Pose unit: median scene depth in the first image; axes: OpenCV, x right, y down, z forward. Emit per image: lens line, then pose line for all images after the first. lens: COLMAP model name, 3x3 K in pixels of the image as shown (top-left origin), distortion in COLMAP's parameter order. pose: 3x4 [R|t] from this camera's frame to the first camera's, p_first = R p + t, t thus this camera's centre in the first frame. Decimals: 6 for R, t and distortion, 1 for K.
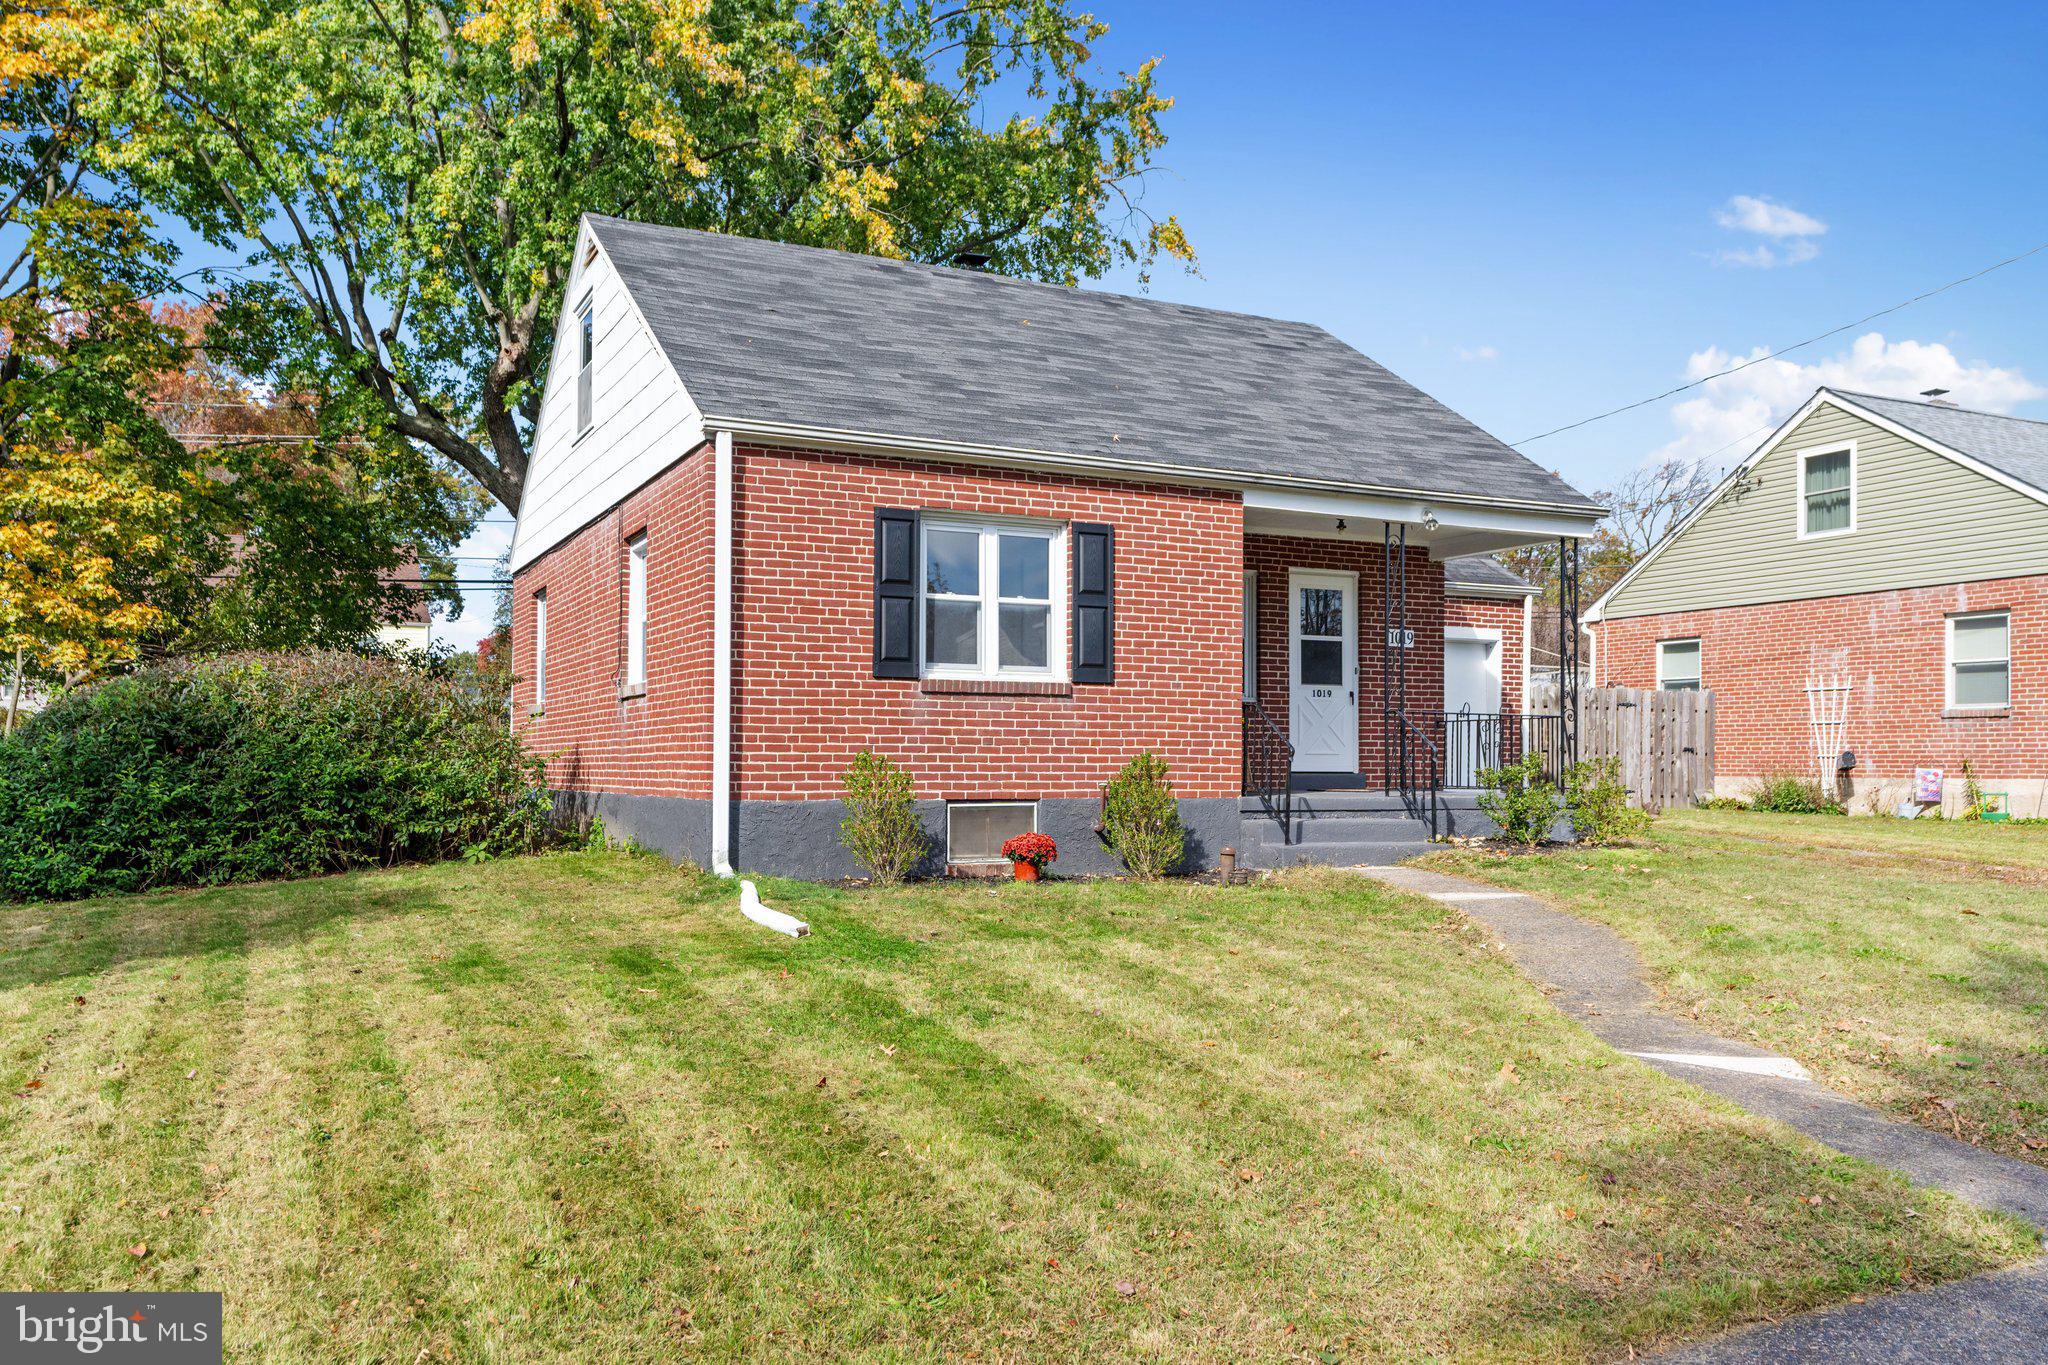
lens RADIAL K [[1648.7, 0, 1024.3], [0, 1648.7, 689.7], [0, 0, 1]] dist [-0.006790, -0.000087]
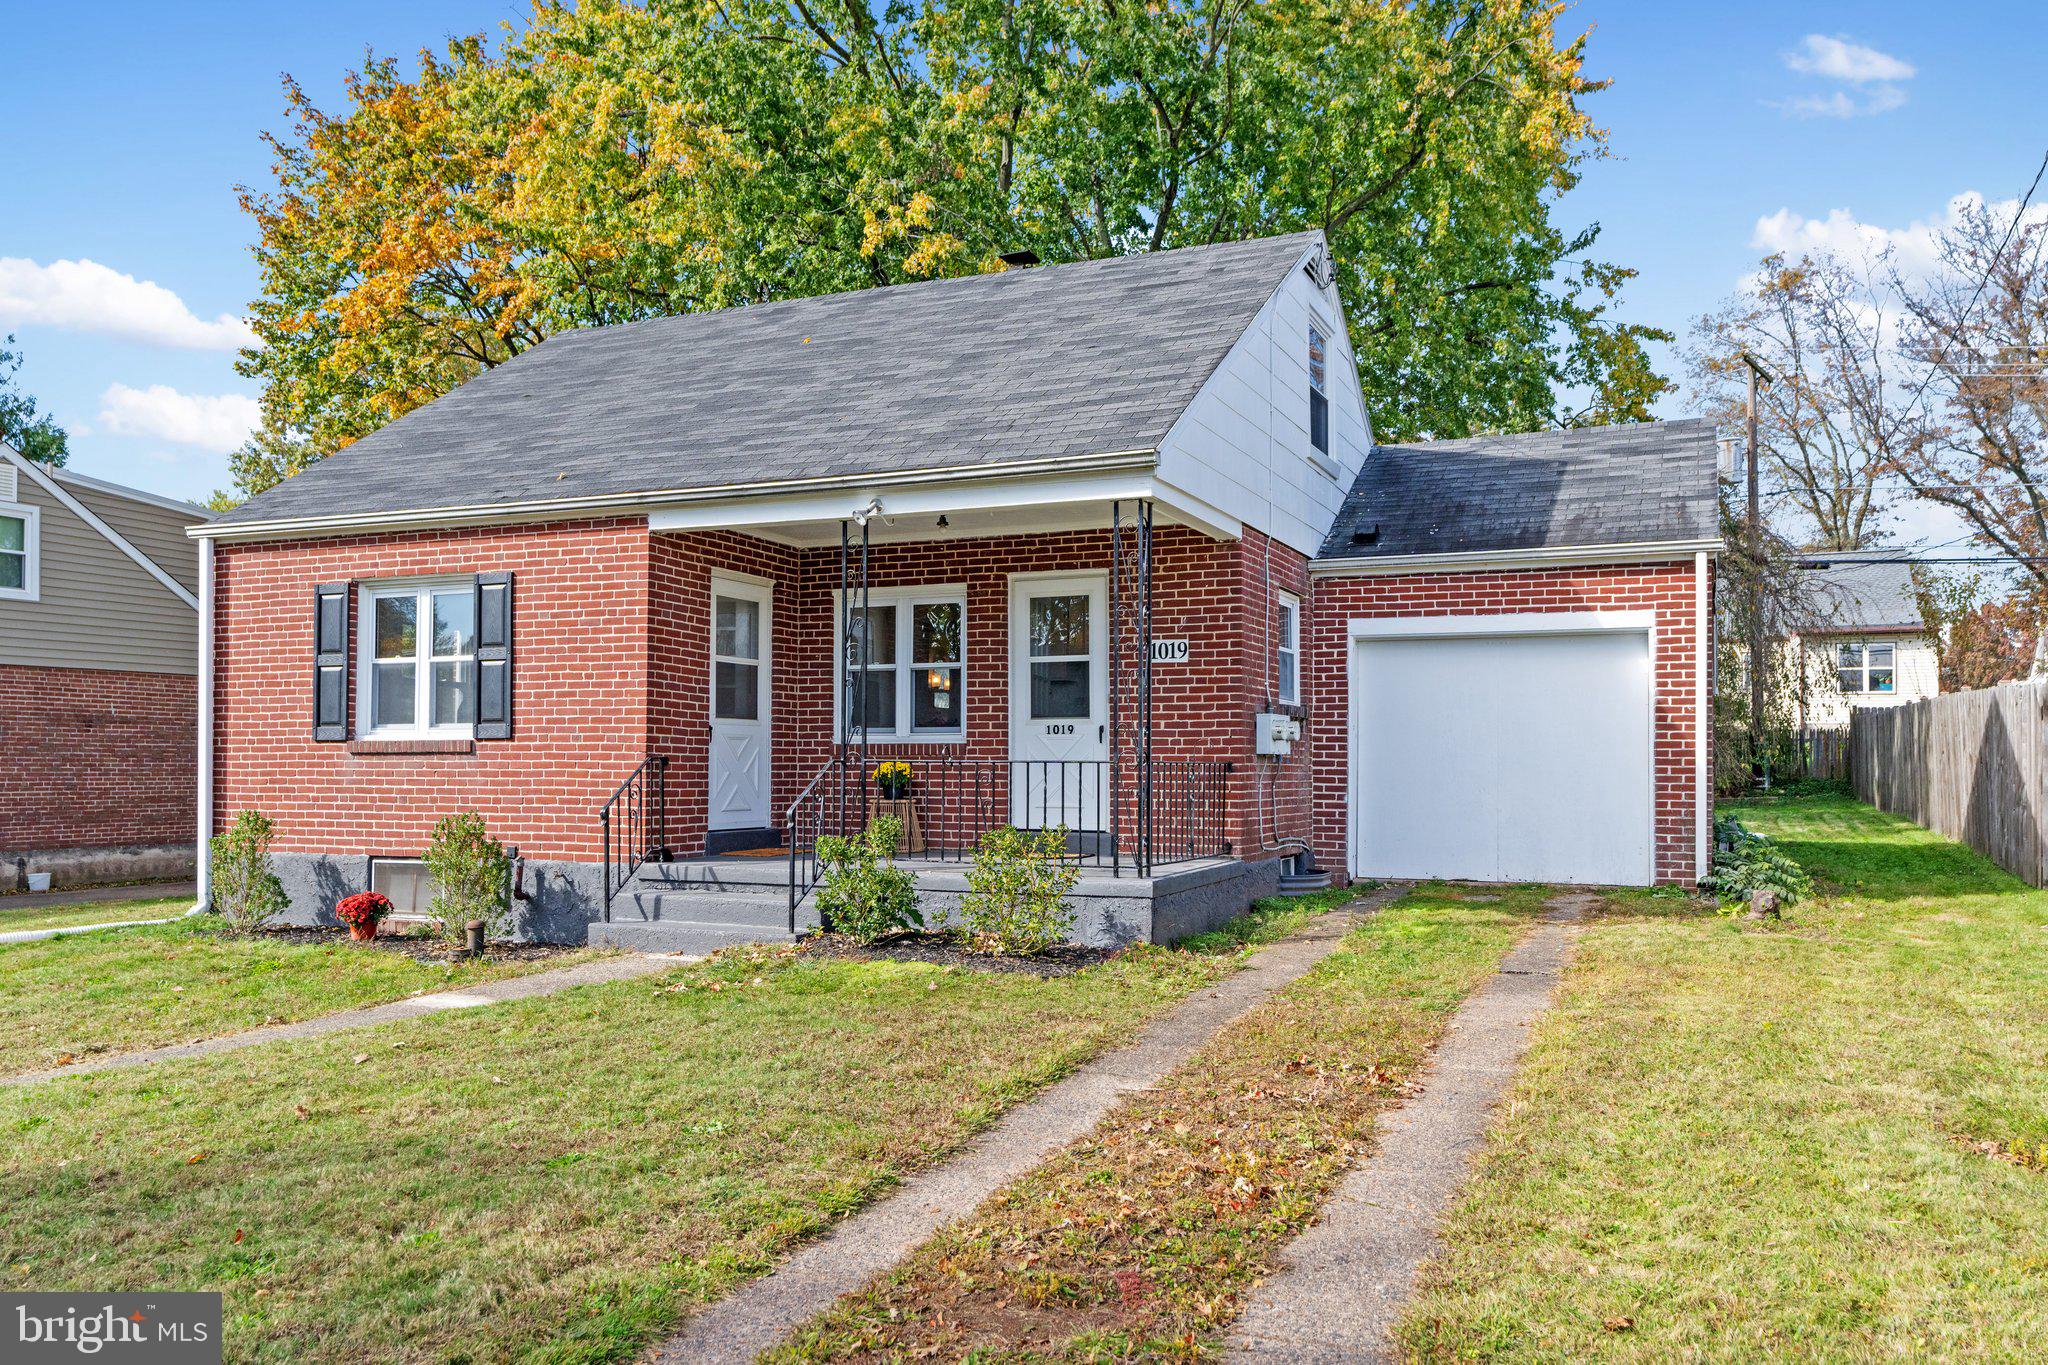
lens RADIAL K [[1579.4, 0, 1012.9], [0, 1579.4, 687.2], [0, 0, 1]] dist [-0.000231, 0.002642]
pose [[0.645651, -0.043151, -0.762412, 0.912421], [0.037124, 0.998995, -0.025102, 0.000202], [0.762730, -0.012097, 0.646604, 0.615353]]
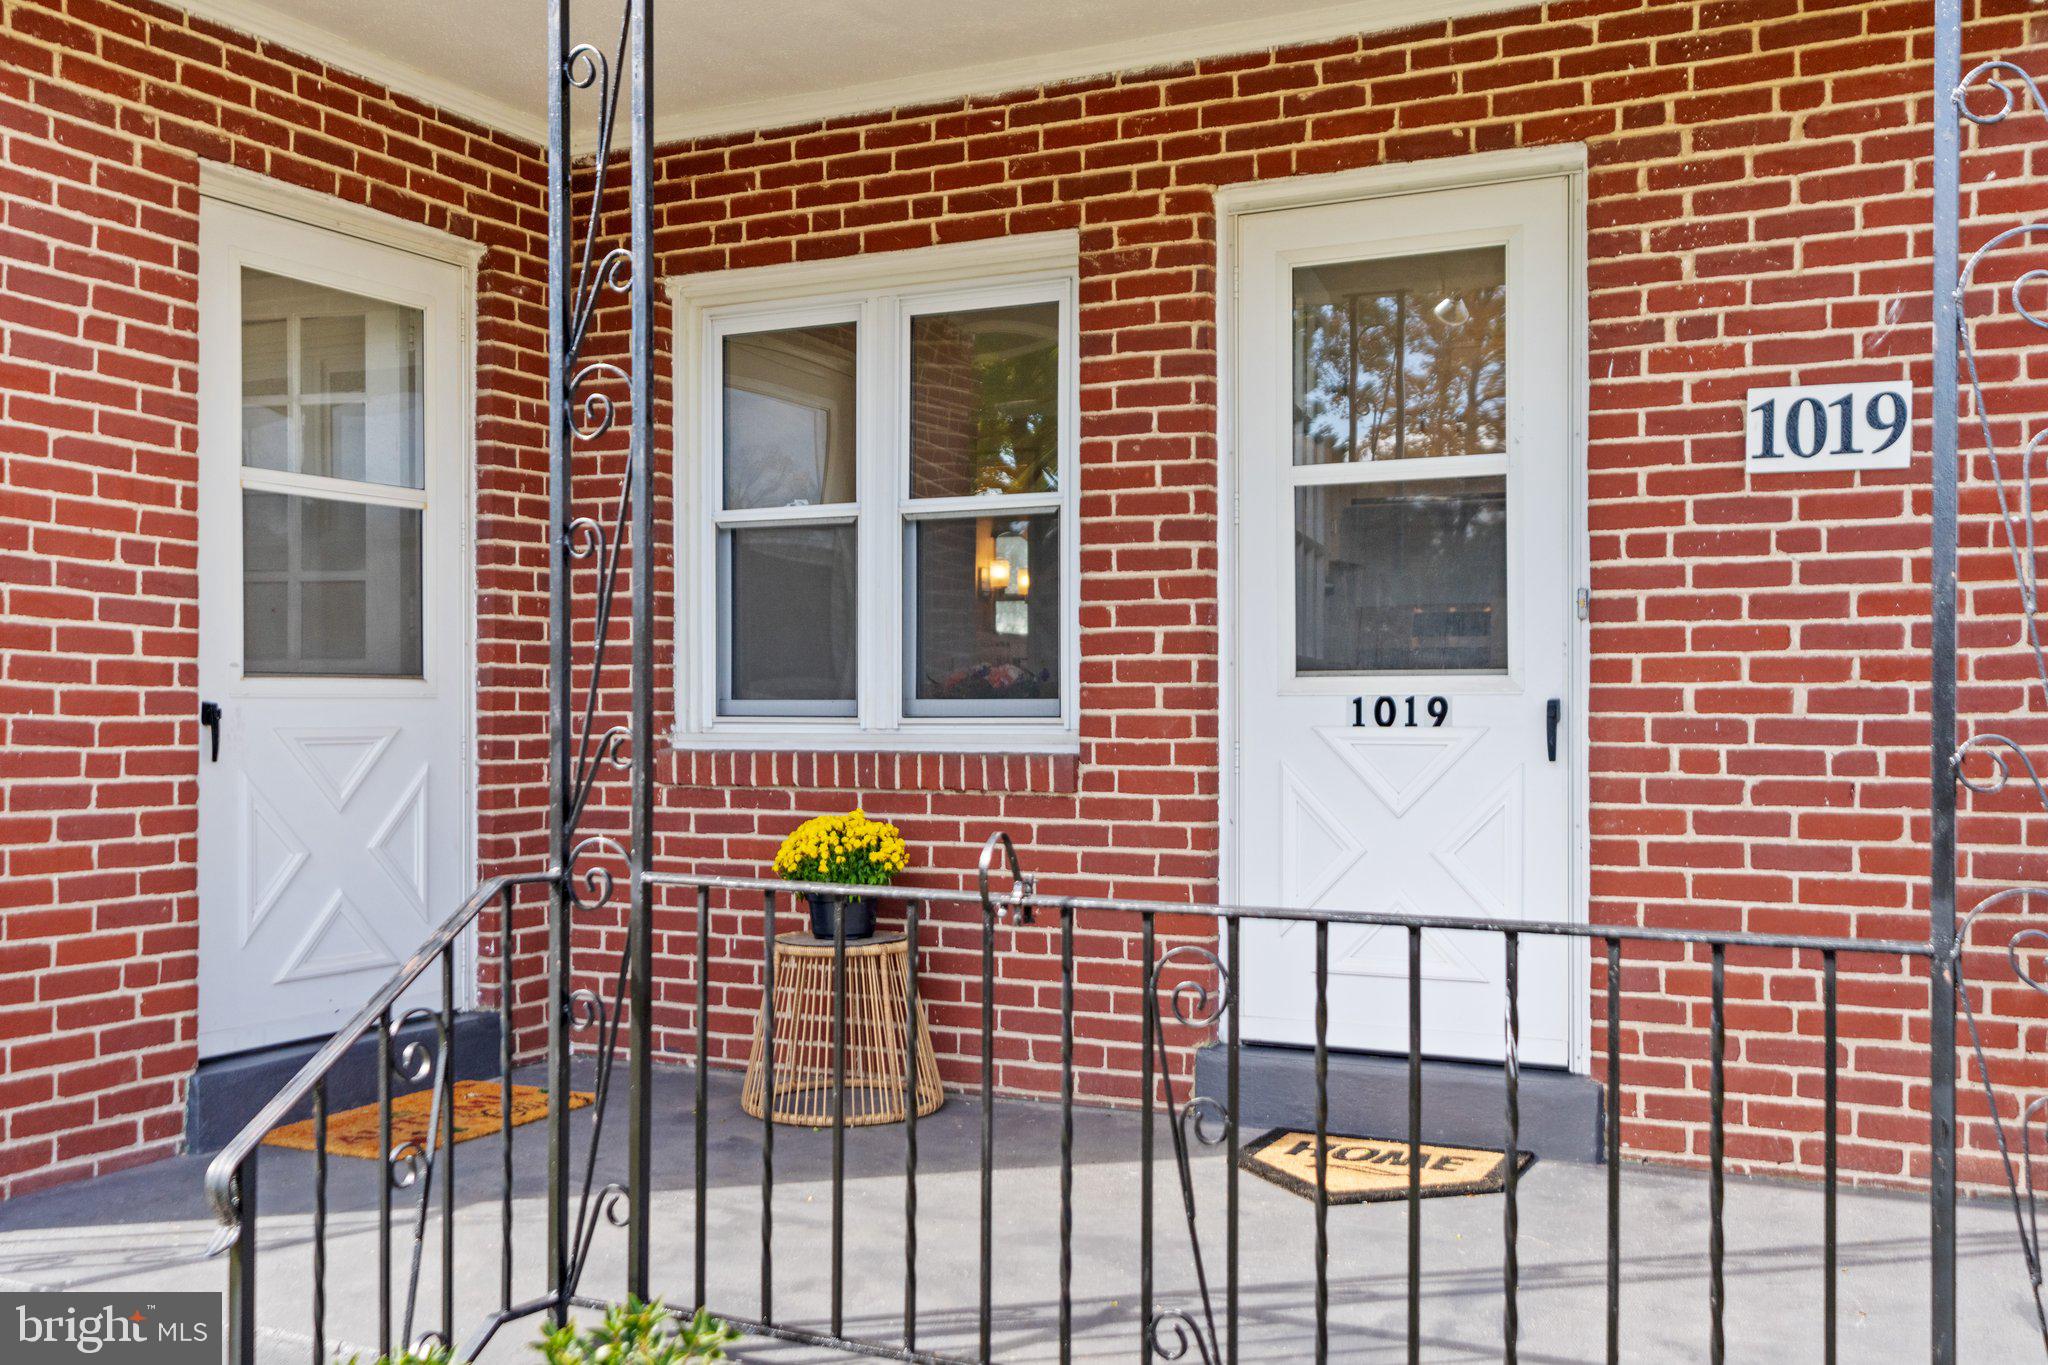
lens RADIAL K [[2000.4, 0, 1008.7], [0, 2000.4, 685.8], [0, 0, 1]] dist [-0.020768, 0.000000]
pose [[0.603300, -0.013752, -0.797396, 0.455896], [0.040846, 0.999072, 0.013673, -0.009151], [0.796468, -0.040820, 0.603302, 0.974868]]
